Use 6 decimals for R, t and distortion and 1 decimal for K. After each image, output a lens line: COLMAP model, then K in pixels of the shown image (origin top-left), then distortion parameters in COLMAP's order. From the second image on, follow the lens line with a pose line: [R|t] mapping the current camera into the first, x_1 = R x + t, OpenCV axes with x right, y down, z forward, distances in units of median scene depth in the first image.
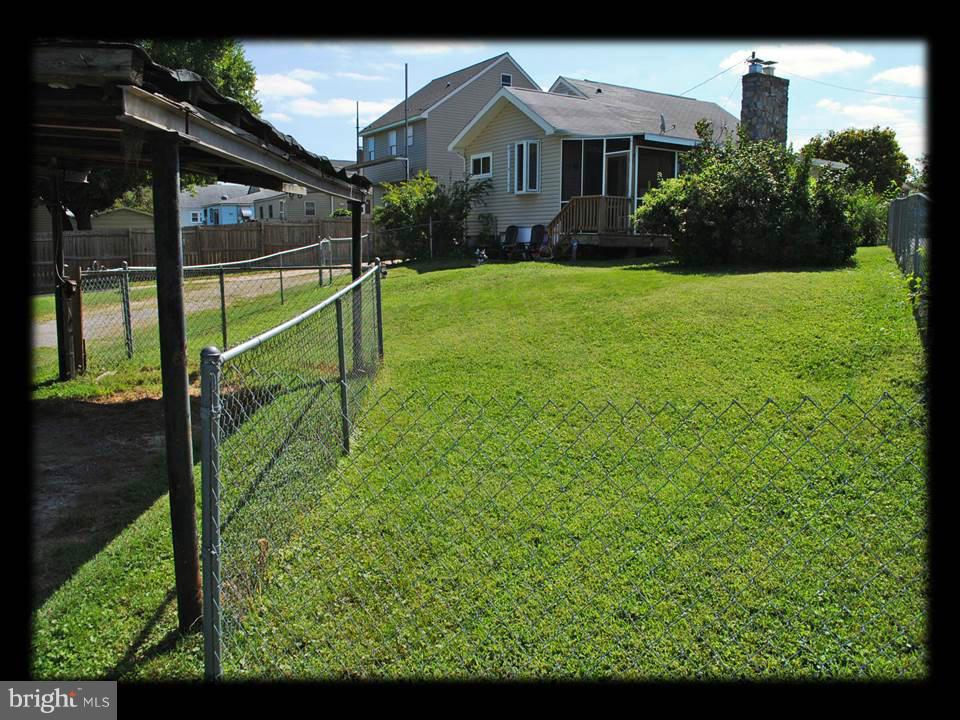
lens RADIAL K [[694.8, 0, 480.0], [0, 694.8, 360.0], [0, 0, 1]] dist [-0.035369, -0.000550]
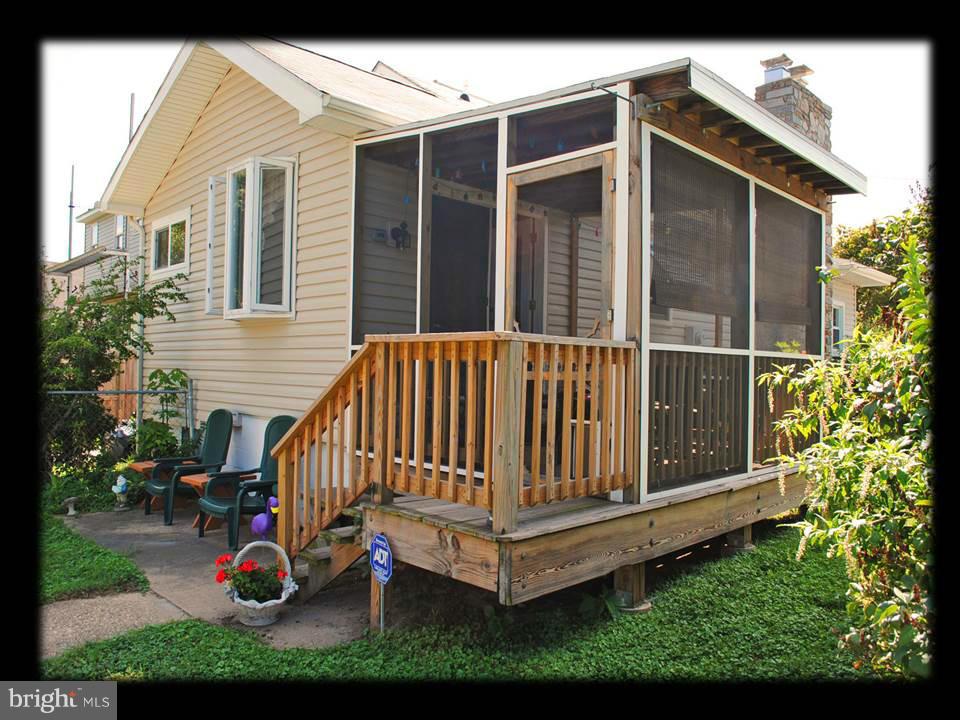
lens RADIAL K [[698.5, 0, 480.0], [0, 698.5, 360.0], [0, 0, 1]] dist [0.000176, 0.000135]
pose [[0.978935, 0.010762, 0.203888, 0.104774], [0.025483, 0.984361, -0.174308, -0.160734], [-0.202575, 0.175832, 0.963352, 0.665037]]
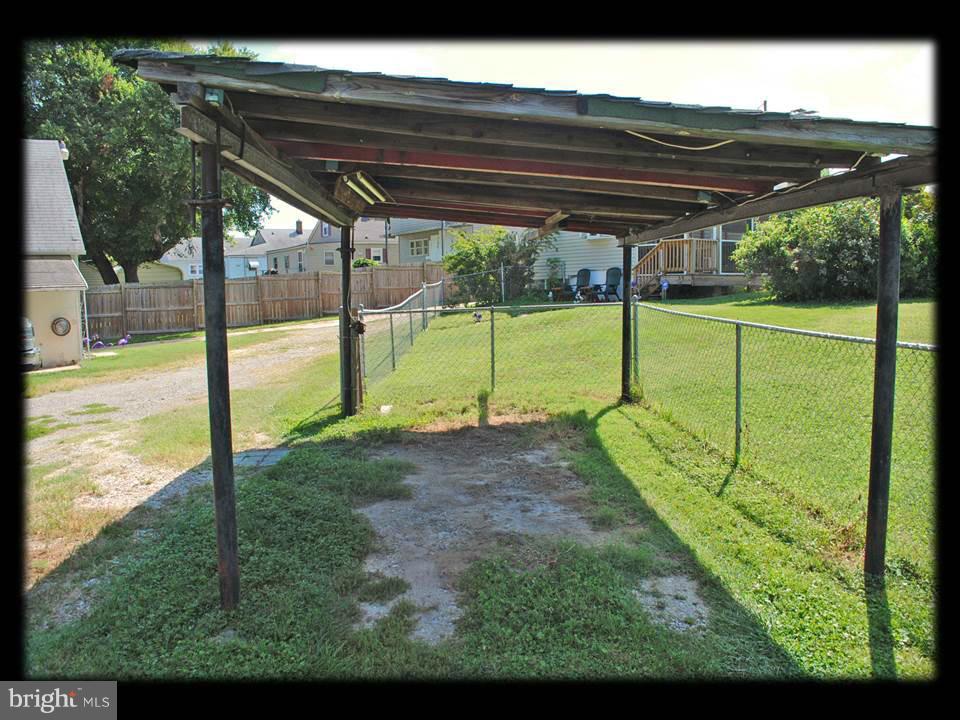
lens RADIAL K [[694.8, 0, 480.0], [0, 694.8, 360.0], [0, 0, 1]] dist [-0.035369, -0.000550]
pose [[0.998467, -0.027392, 0.048095, -0.171887], [0.030521, 0.997380, -0.065587, 0.008257], [-0.046173, 0.066955, 0.996687, -0.032600]]
